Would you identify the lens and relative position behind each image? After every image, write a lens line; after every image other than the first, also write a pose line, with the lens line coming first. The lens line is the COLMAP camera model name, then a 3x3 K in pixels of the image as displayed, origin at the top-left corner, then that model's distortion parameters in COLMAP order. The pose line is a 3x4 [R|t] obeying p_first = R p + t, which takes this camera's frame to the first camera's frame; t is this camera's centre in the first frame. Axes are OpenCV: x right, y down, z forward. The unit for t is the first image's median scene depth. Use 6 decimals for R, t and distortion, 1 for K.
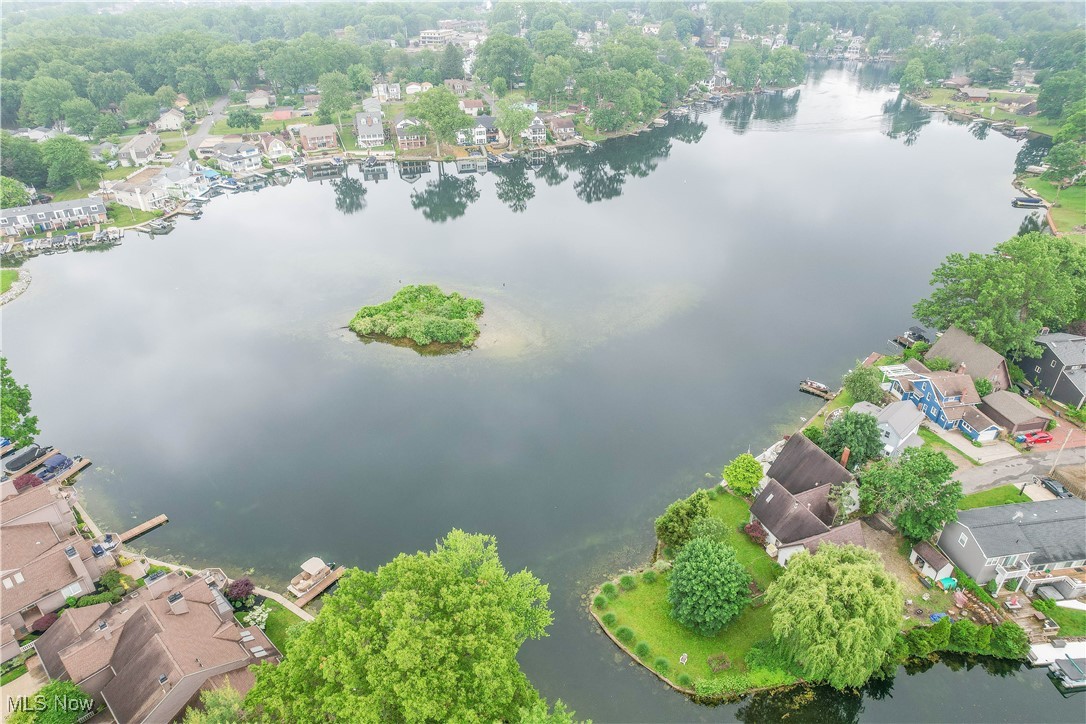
lens RADIAL K [[690.6, 0, 550.2], [0, 690.6, 361.4], [0, 0, 1]] dist [-0.082226, 0.070041]
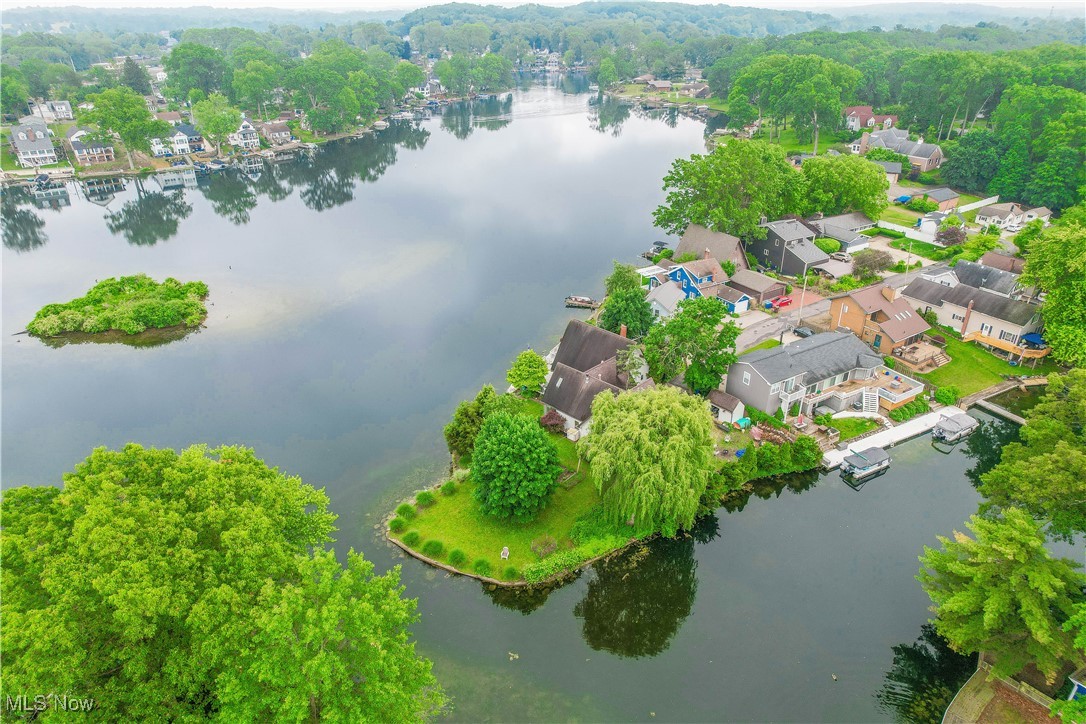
lens RADIAL K [[690.6, 0, 550.2], [0, 690.6, 361.4], [0, 0, 1]] dist [-0.082226, 0.070041]
pose [[0.926373, -0.172018, 0.335027, -0.000346], [0.192360, 0.980918, -0.028240, 0.124382], [-0.323776, 0.090607, 0.941785, 0.073528]]
